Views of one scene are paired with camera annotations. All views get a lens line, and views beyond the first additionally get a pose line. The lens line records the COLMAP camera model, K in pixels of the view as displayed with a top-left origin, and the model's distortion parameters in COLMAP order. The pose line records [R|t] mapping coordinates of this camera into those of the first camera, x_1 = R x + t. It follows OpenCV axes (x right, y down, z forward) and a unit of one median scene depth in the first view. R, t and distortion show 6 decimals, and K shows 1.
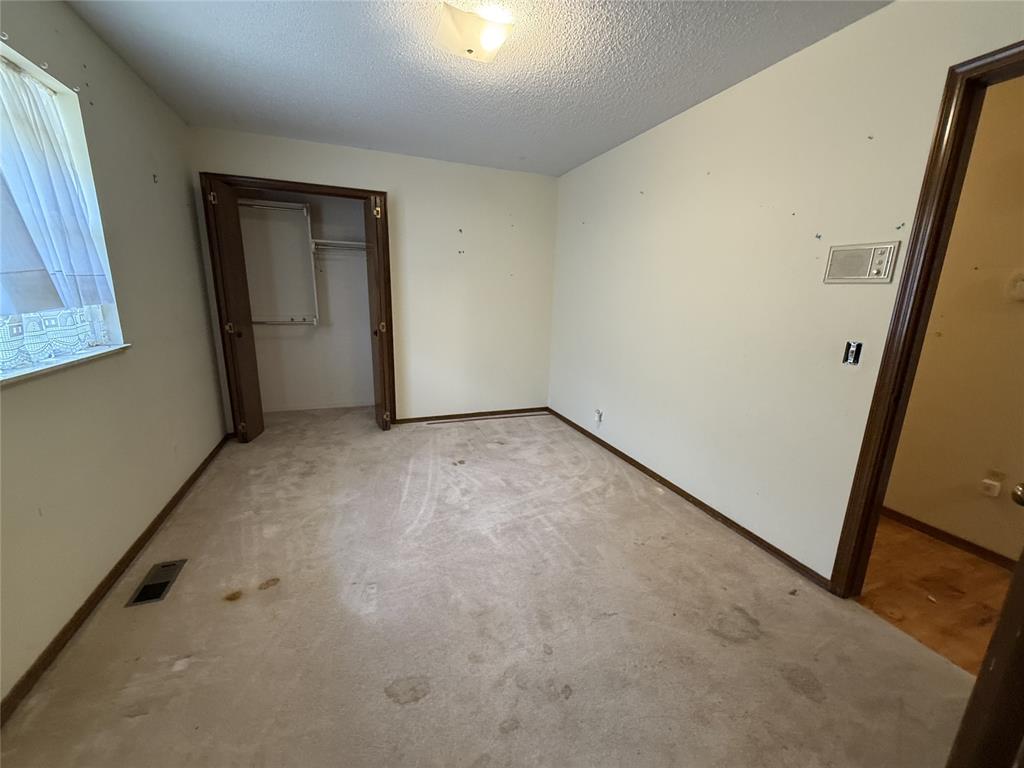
lens RADIAL K [[408.2, 0, 514.0], [0, 408.2, 386.5], [0, 0, 1]] dist [-0.002085, 0.000232]
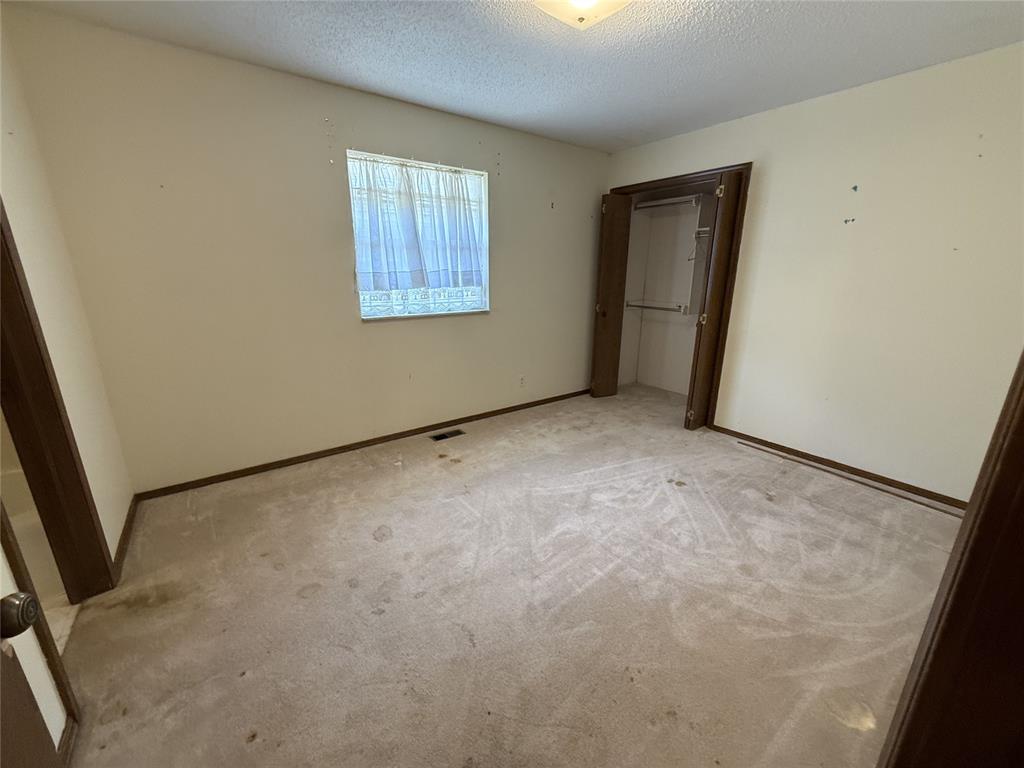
lens RADIAL K [[408.2, 0, 513.2], [0, 408.2, 386.4], [0, 0, 1]] dist [-0.002085, 0.000232]
pose [[0.260690, 0.240446, -0.935001, 0.506545], [-0.221344, 0.957576, 0.184538, -0.083024], [0.939706, 0.158849, 0.302851, 0.382860]]
